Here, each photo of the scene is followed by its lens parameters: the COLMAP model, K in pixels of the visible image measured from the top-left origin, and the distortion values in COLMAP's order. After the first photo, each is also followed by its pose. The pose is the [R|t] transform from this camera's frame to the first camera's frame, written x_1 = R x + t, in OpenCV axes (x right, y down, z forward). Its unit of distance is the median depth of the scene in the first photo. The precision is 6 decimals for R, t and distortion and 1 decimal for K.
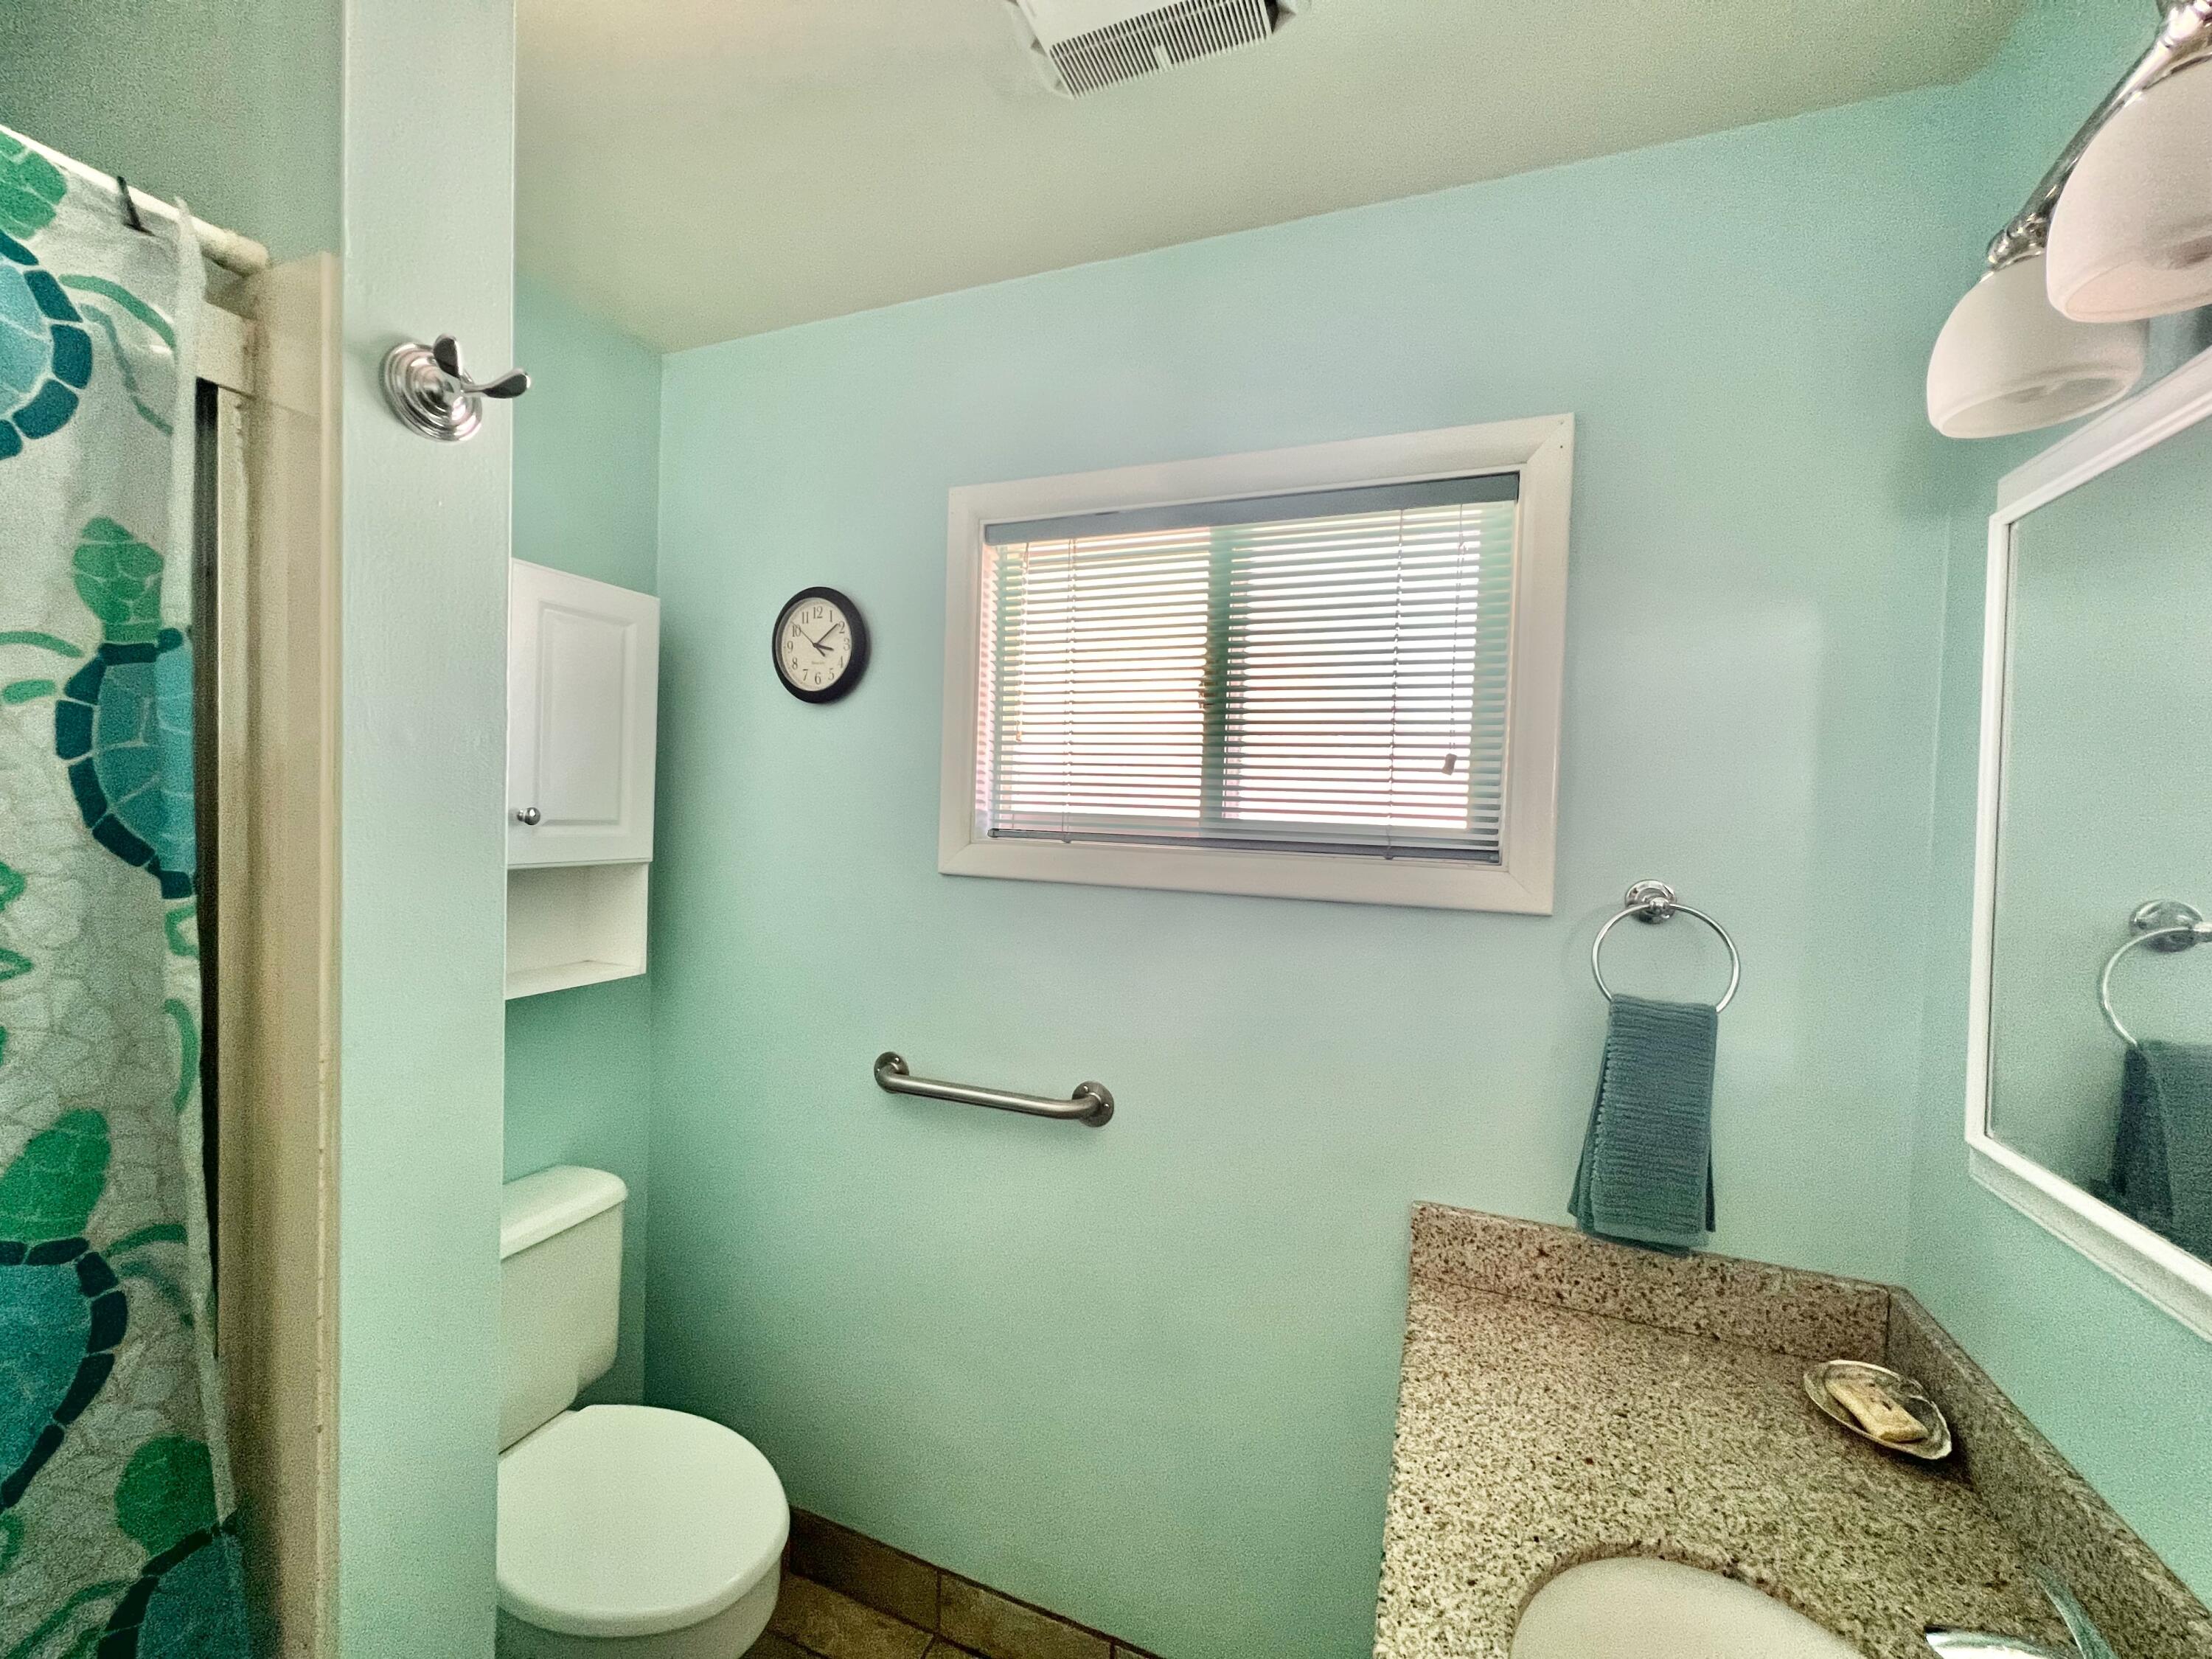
lens RADIAL K [[884.4, 0, 1108.4], [0, 884.4, 833.1], [0, 0, 1]] dist [-0.001113, 0.000735]
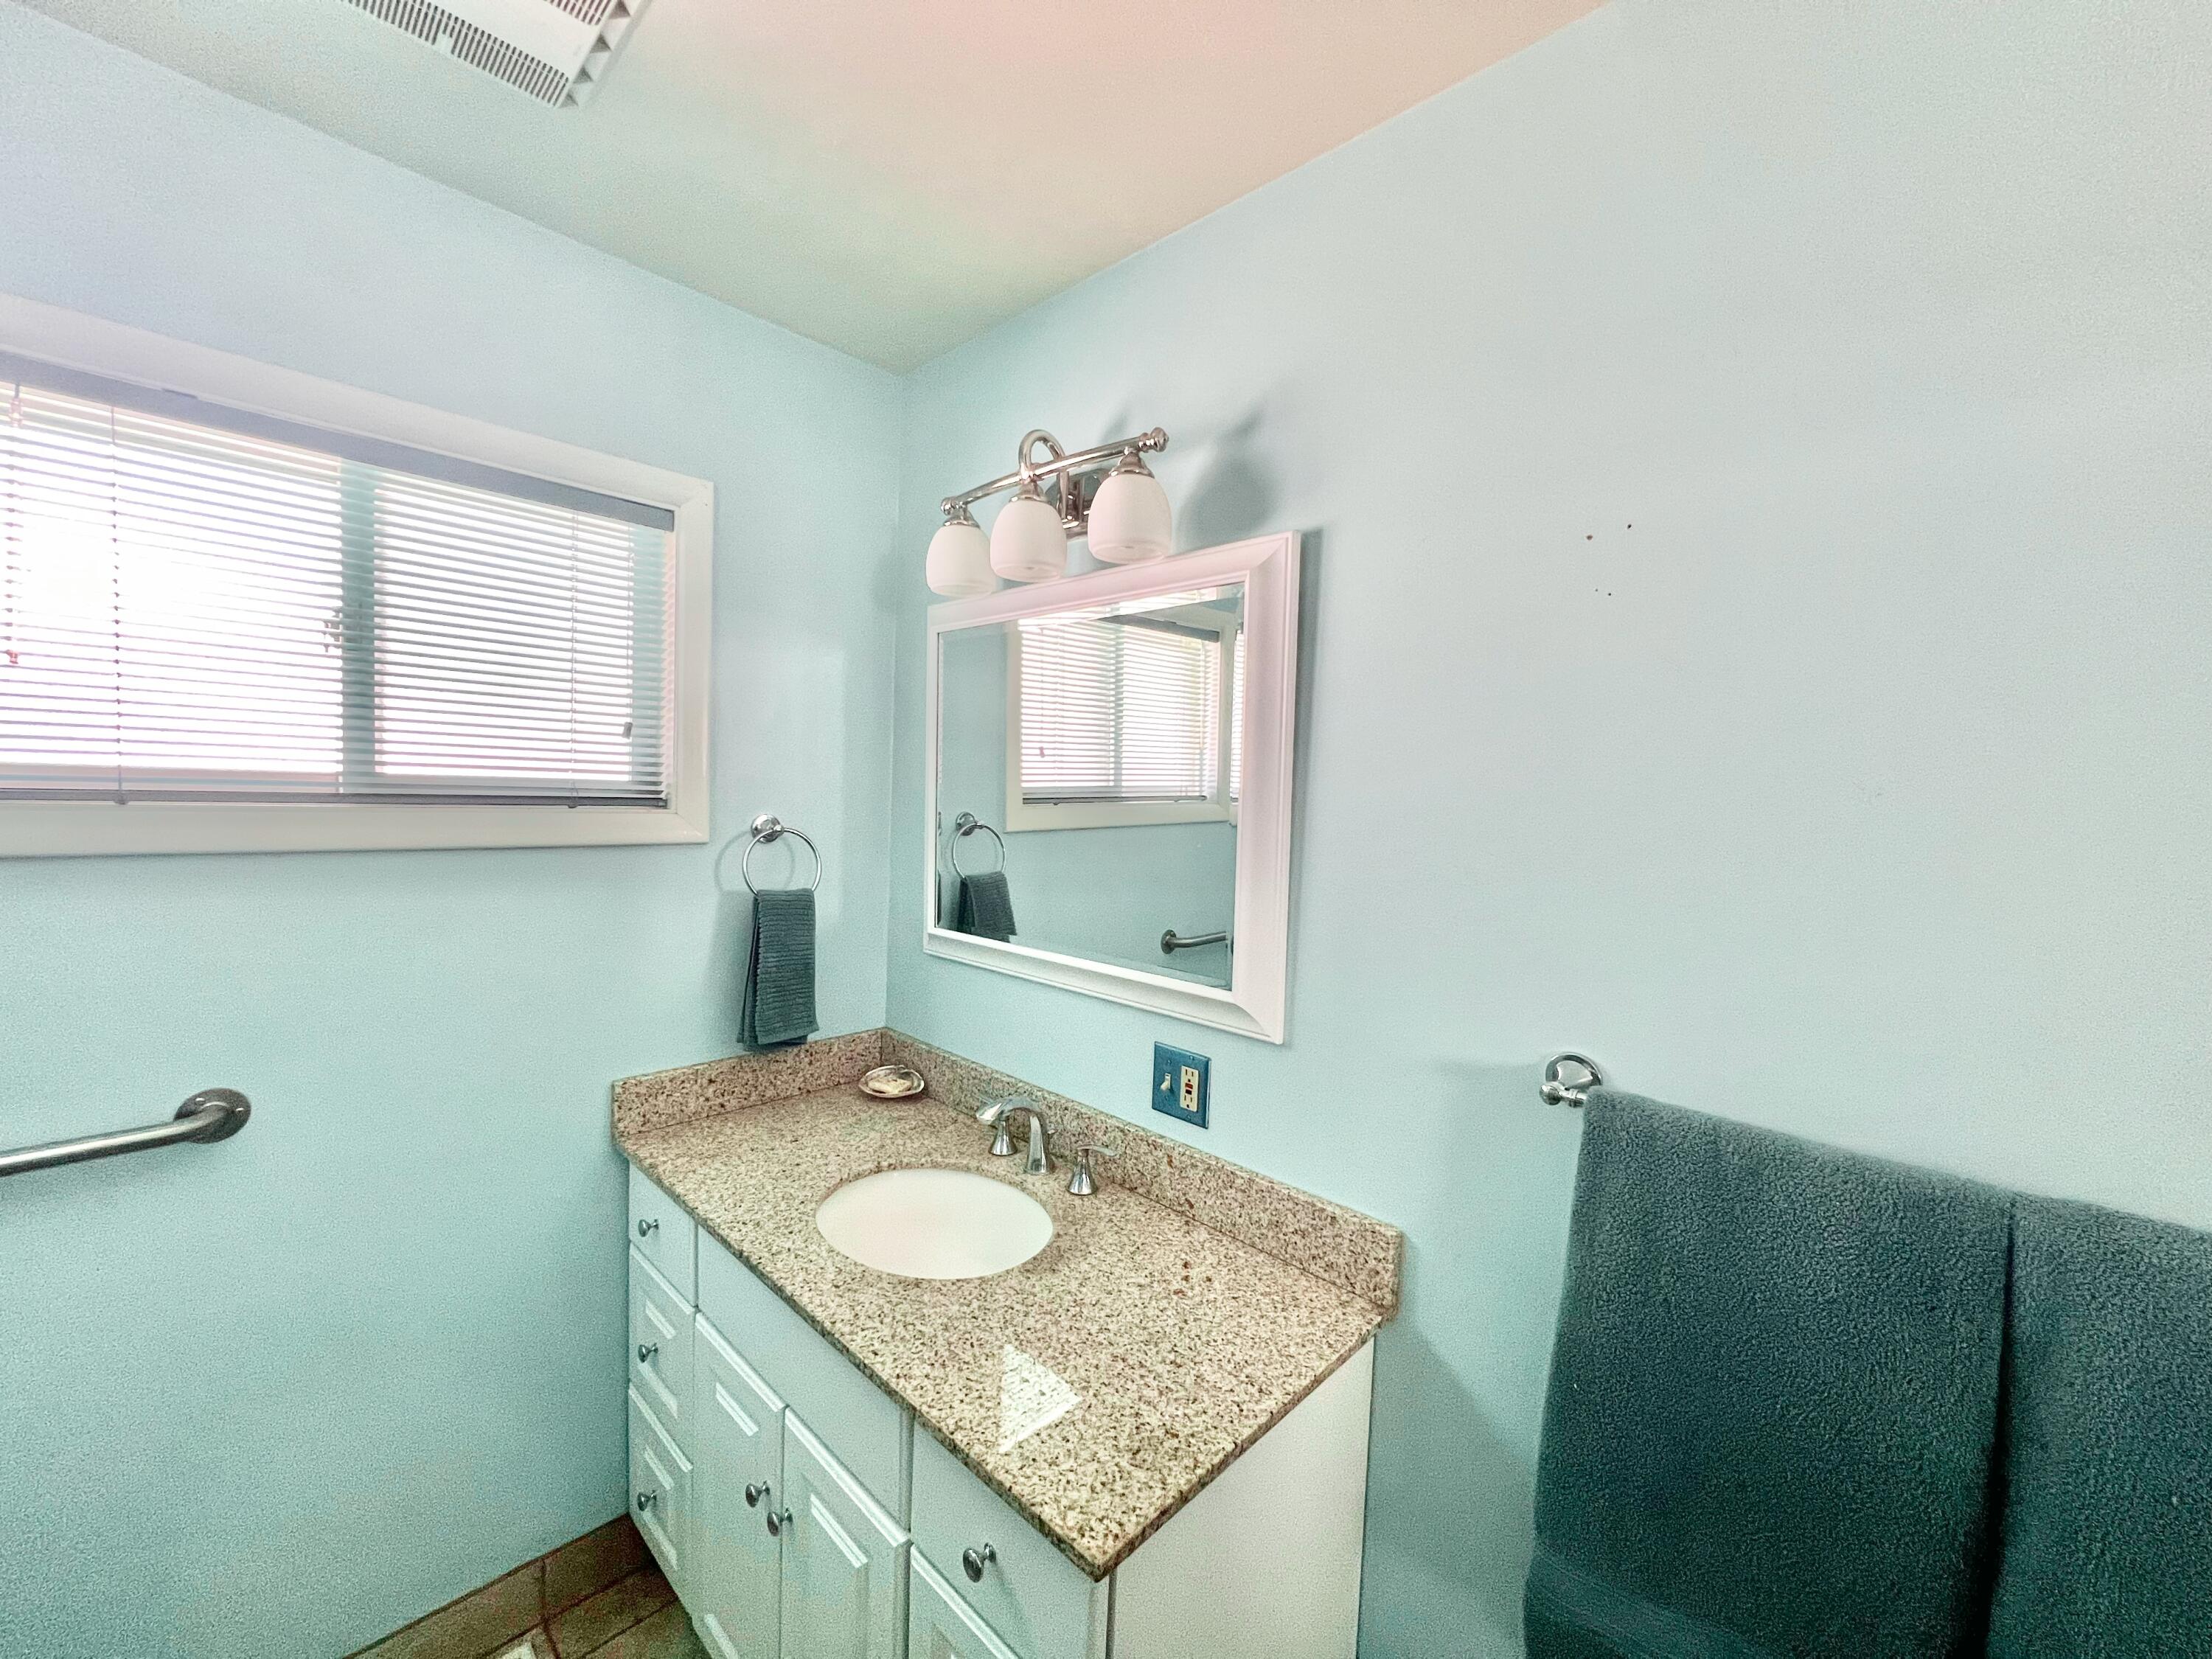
lens RADIAL K [[884.4, 0, 1108.4], [0, 884.4, 833.1], [0, 0, 1]] dist [-0.001113, 0.000735]
pose [[0.376872, -0.066352, 0.923886, -0.520103], [0.005708, 0.997578, 0.069316, -0.015024], [-0.926248, -0.020849, 0.376338, -0.107363]]
